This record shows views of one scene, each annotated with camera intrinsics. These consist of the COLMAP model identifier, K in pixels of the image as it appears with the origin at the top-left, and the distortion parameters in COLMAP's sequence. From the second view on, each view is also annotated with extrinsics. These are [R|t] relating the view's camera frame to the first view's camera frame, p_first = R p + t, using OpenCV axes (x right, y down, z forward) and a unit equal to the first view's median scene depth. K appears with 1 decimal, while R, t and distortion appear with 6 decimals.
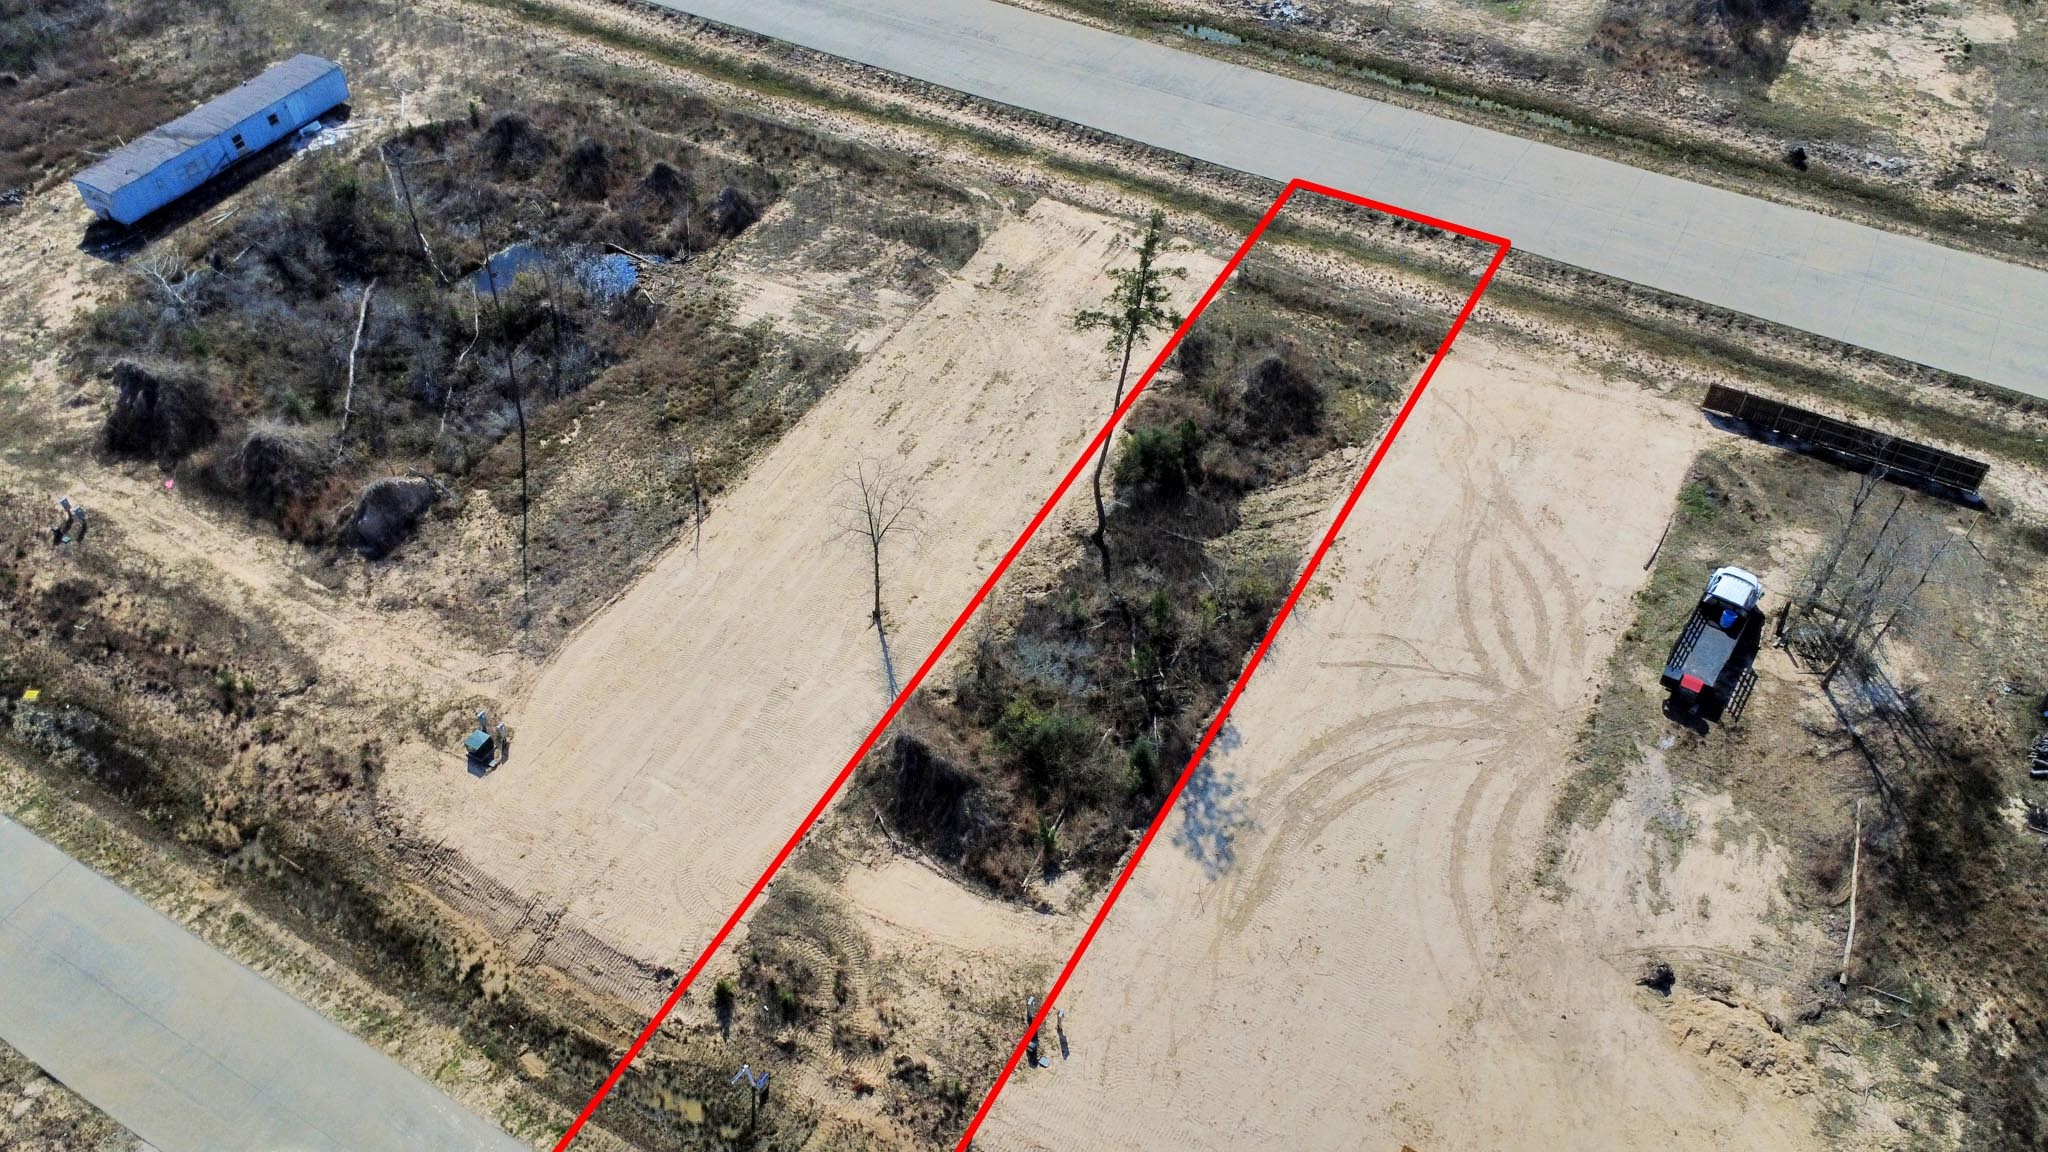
lens RADIAL K [[1527.7, 0, 1022.3], [0, 1527.7, 567.5], [0, 0, 1]] dist [0.005799, -0.001669]
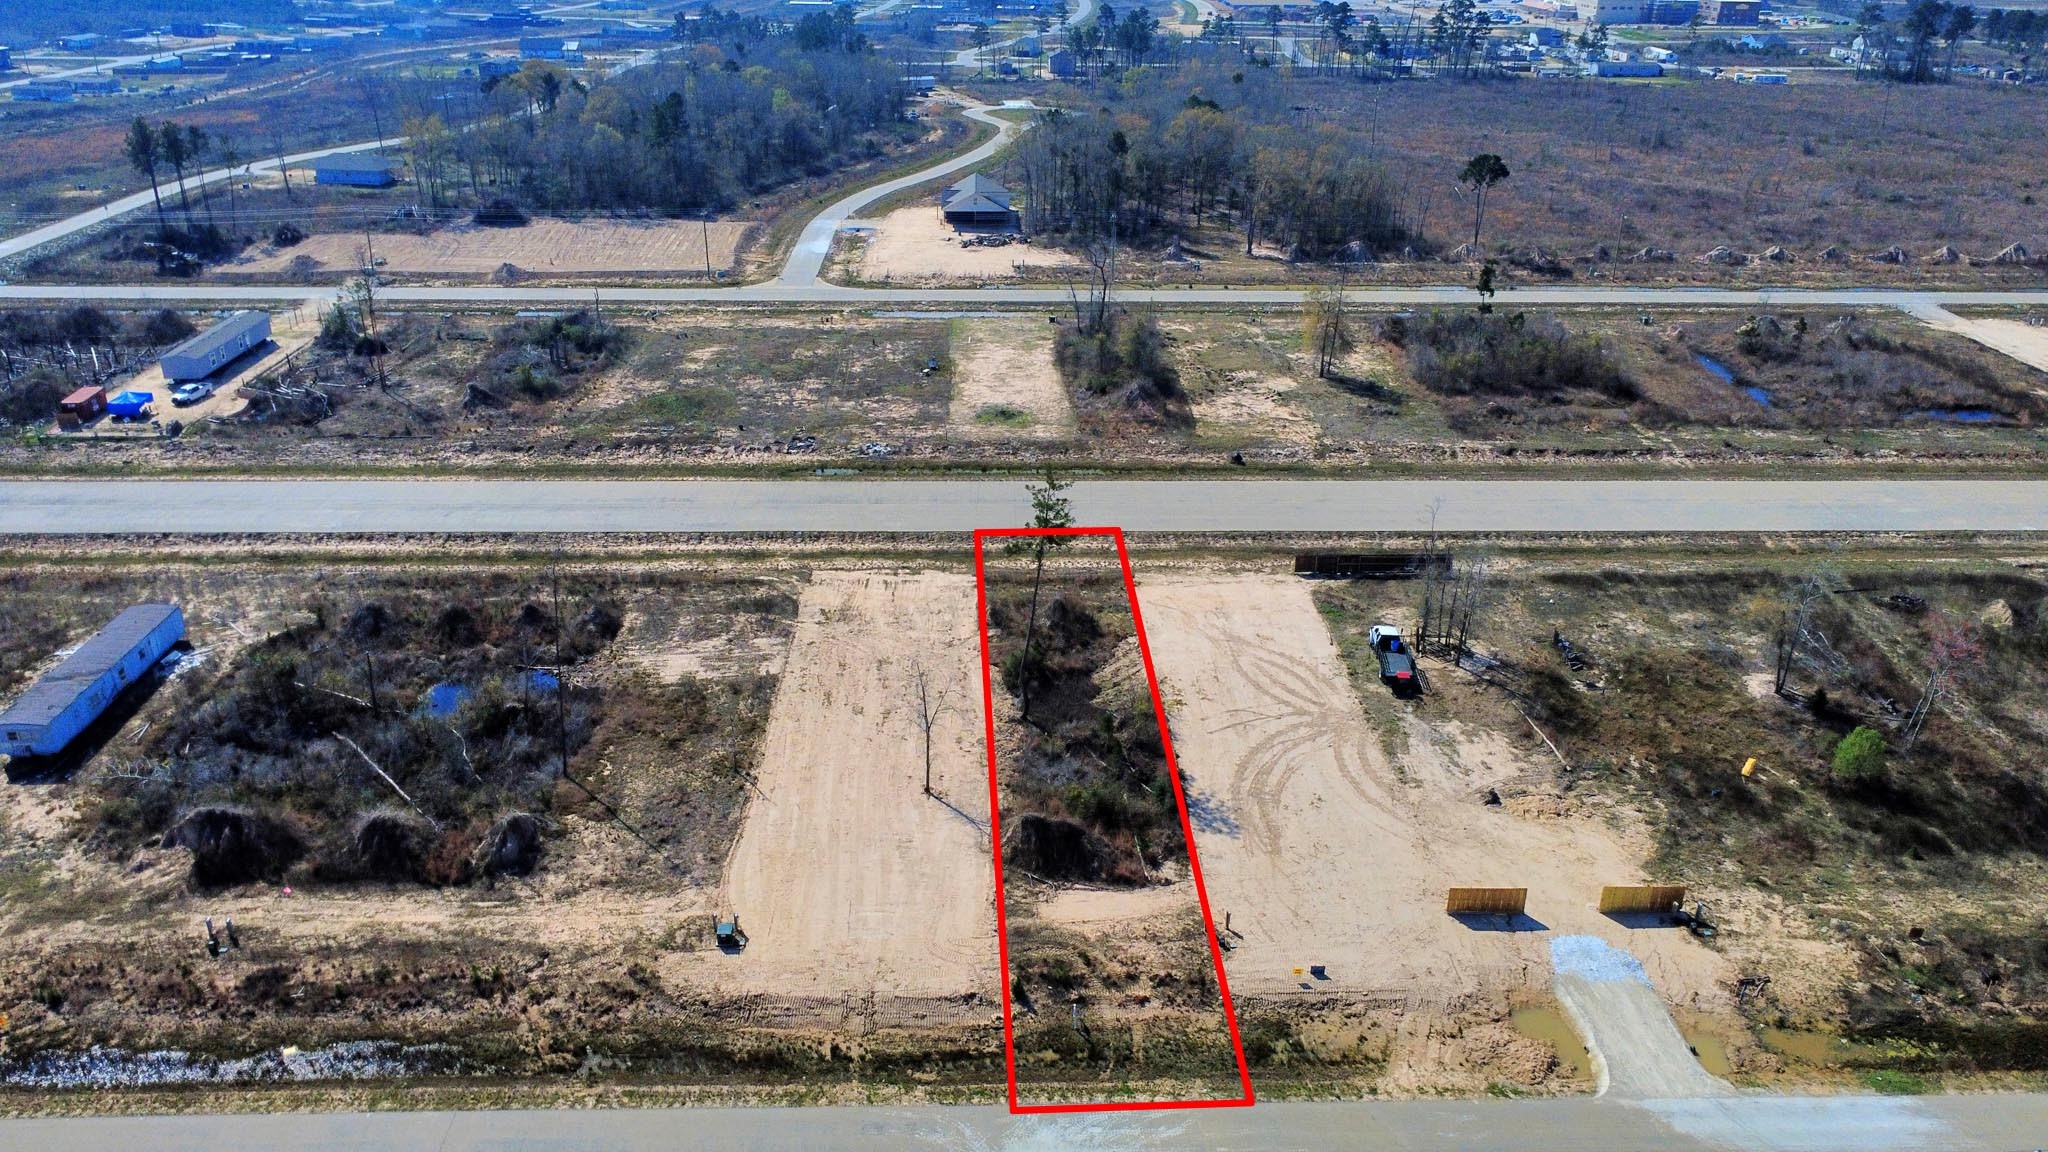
lens RADIAL K [[1527.7, 0, 1022.3], [0, 1527.7, 567.5], [0, 0, 1]] dist [0.005799, -0.001669]
pose [[0.858318, -0.199535, 0.472733, -0.579881], [0.360130, 0.890521, -0.277990, 0.243338], [-0.365510, 0.408849, 0.836209, -0.240926]]
